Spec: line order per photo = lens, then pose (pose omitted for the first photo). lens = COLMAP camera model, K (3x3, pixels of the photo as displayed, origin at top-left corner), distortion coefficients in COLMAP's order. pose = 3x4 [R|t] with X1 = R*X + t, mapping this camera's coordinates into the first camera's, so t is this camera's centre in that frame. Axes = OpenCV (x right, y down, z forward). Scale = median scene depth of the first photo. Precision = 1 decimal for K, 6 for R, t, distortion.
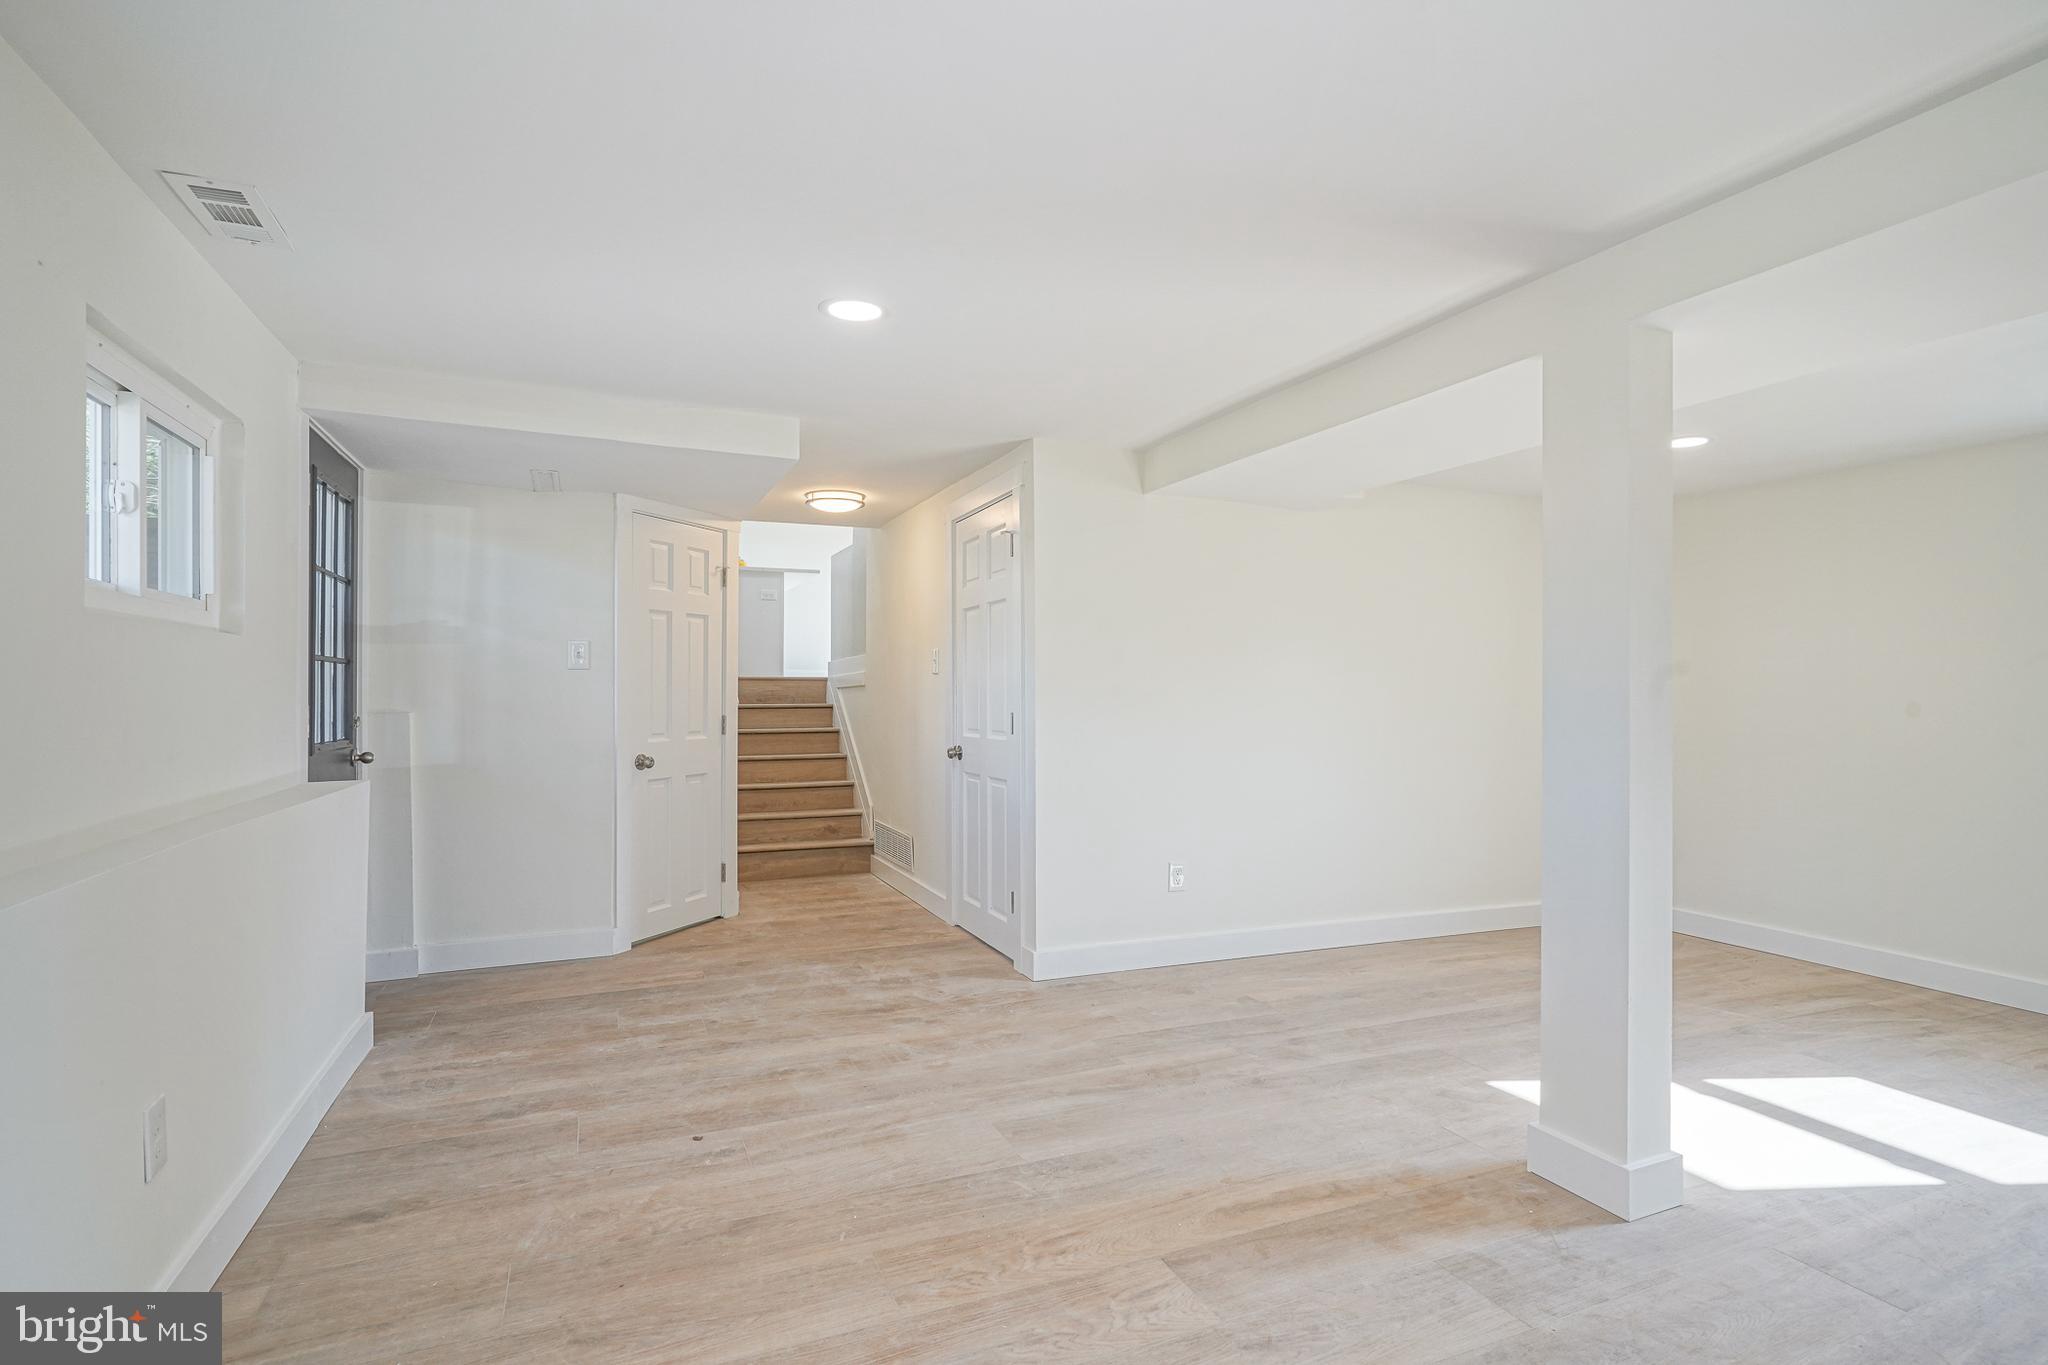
lens RADIAL K [[1006.6, 0, 1026.7], [0, 1006.6, 677.6], [0, 0, 1]] dist [-0.009980, 0.005428]
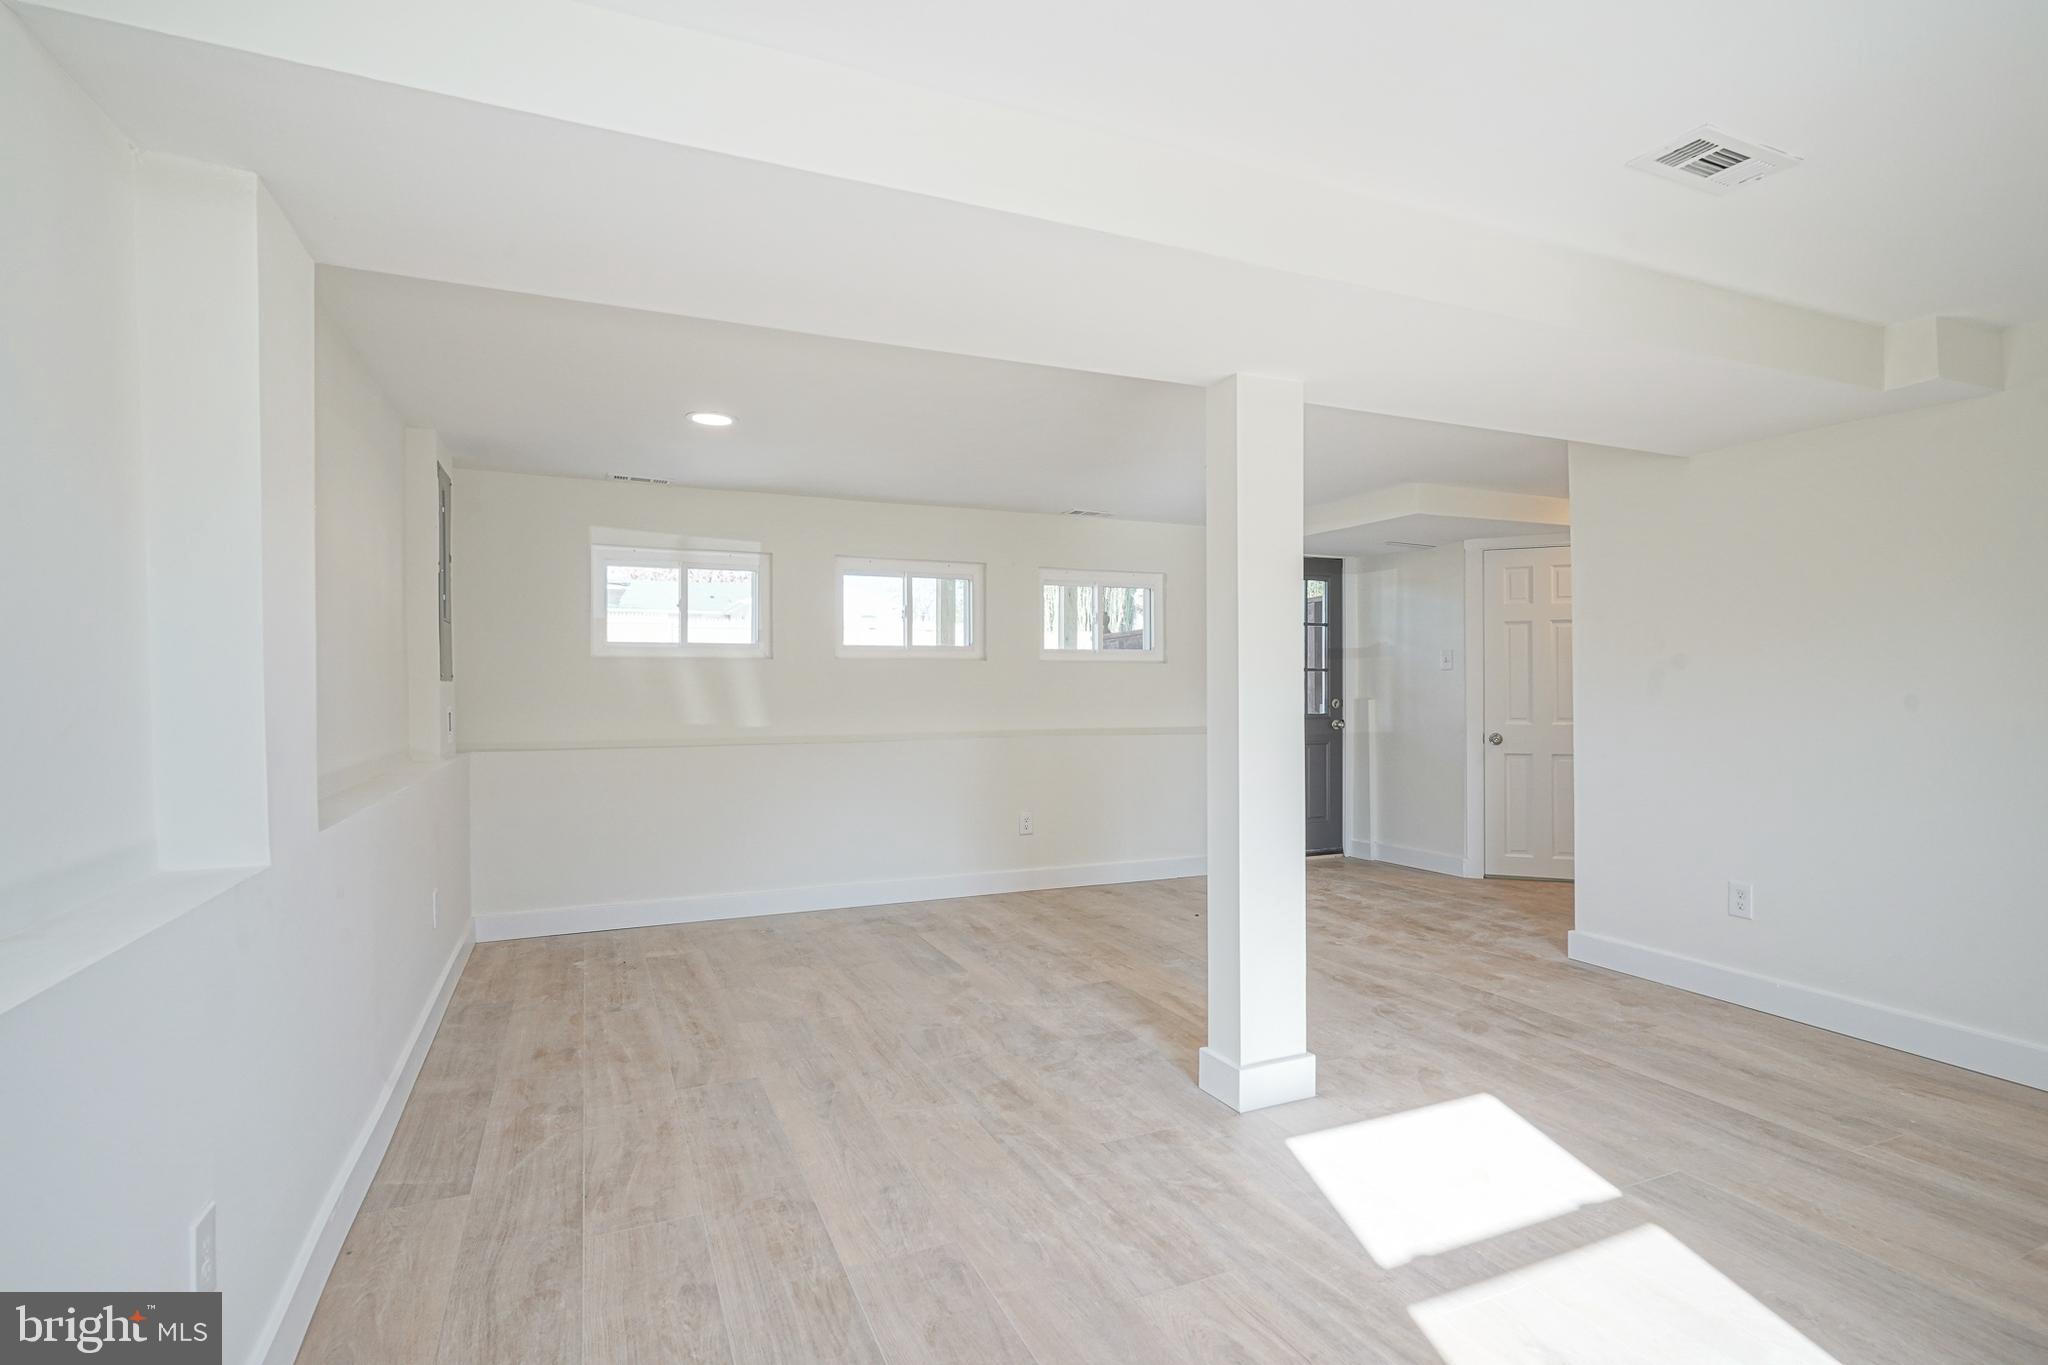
lens RADIAL K [[1006.6, 0, 1024.7], [0, 1006.6, 691.3], [0, 0, 1]] dist [-0.009980, 0.005428]
pose [[0.010221, -0.002744, -0.999944, 1.259648], [0.014361, 0.999894, -0.002597, 0.021460], [0.999845, -0.014334, 0.010259, 0.510813]]
